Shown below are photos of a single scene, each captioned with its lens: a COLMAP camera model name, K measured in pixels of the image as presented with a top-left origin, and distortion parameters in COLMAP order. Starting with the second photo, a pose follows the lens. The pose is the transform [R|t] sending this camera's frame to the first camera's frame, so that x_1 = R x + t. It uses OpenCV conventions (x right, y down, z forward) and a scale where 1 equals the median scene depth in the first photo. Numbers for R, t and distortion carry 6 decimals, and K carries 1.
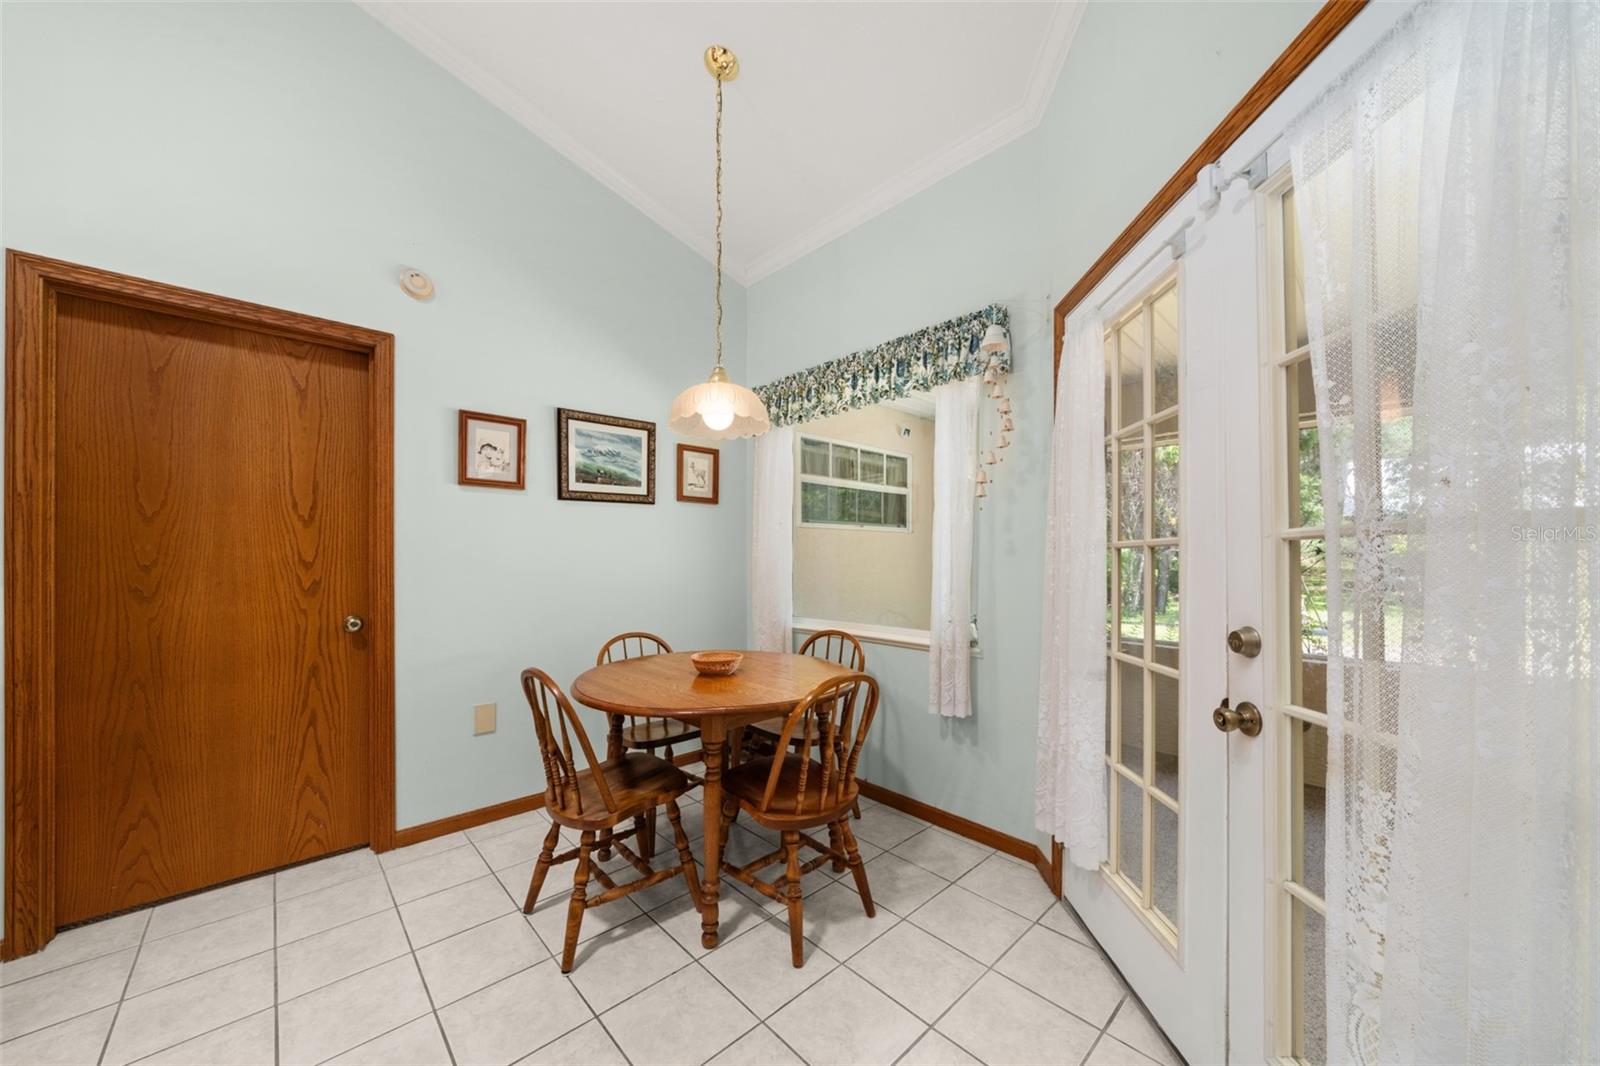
lens RADIAL K [[558.3, 0, 779.3], [0, 558.3, 561.2], [0, 0, 1]] dist [-0.000432, -0.000005]
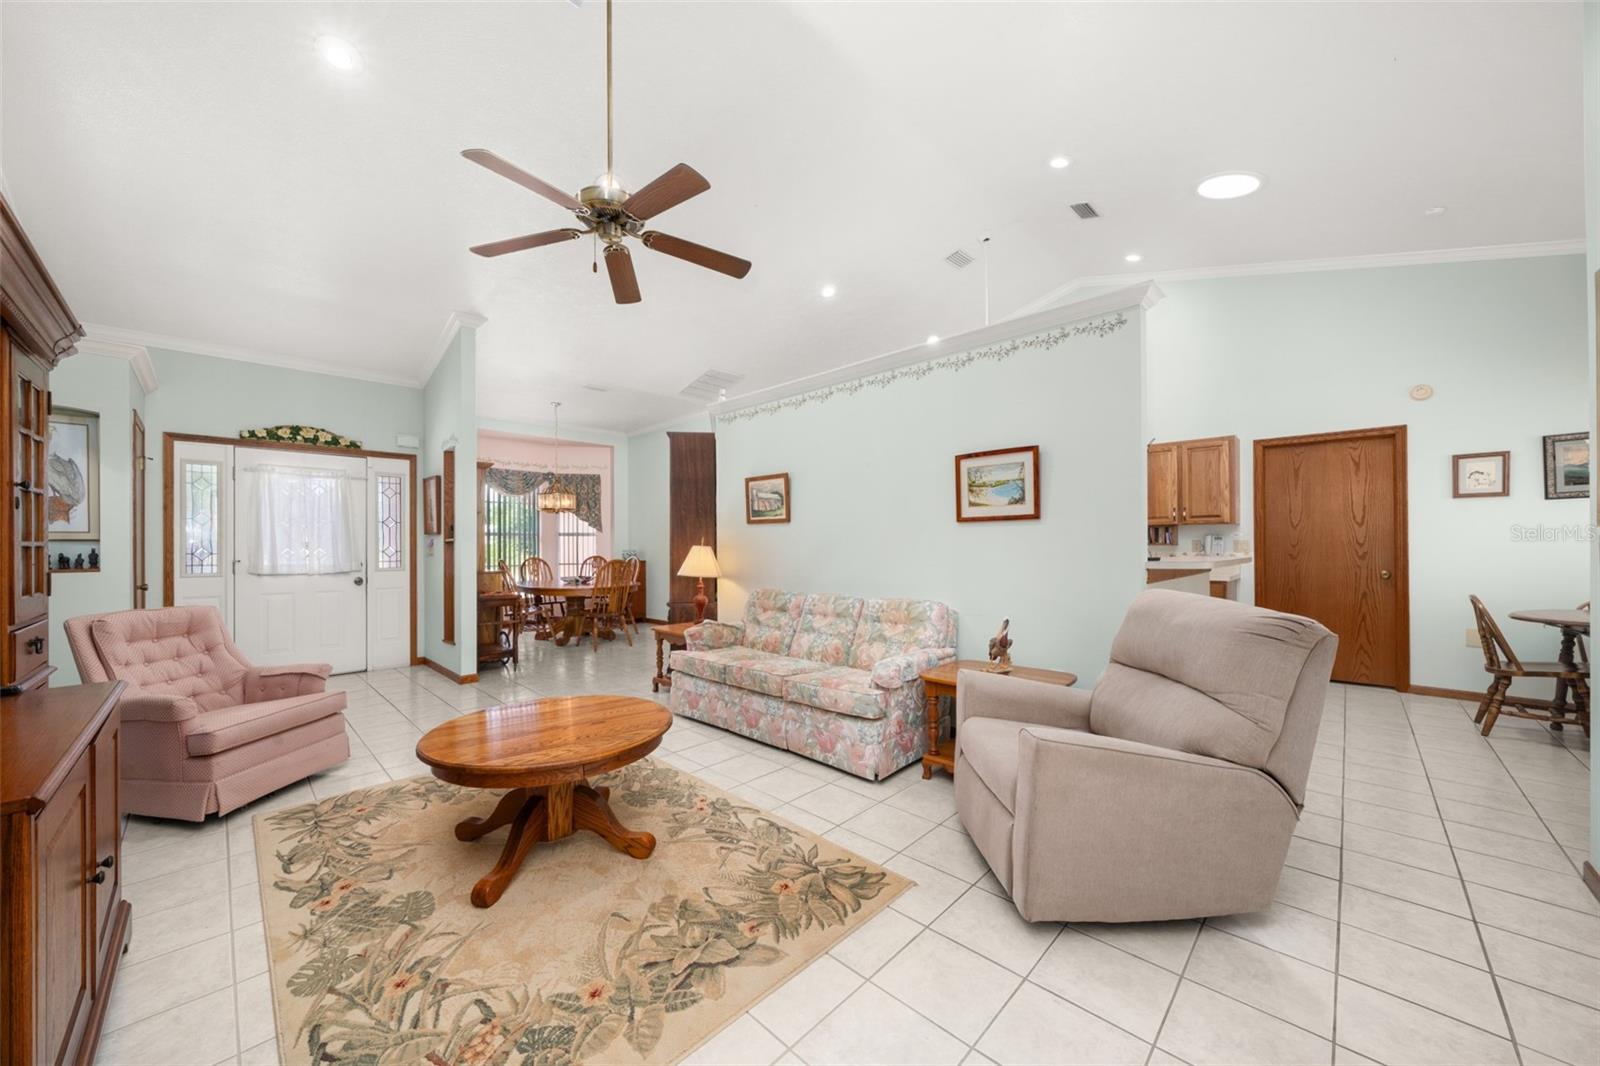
lens RADIAL K [[572.0, 0, 802.9], [0, 572.0, 544.1], [0, 0, 1]] dist [-0.003127, -0.000110]
pose [[0.070084, -0.006128, -0.997522, 1.117417], [-0.000517, 0.999981, -0.006179, 0.017503], [0.997541, 0.000948, 0.070080, -1.212163]]
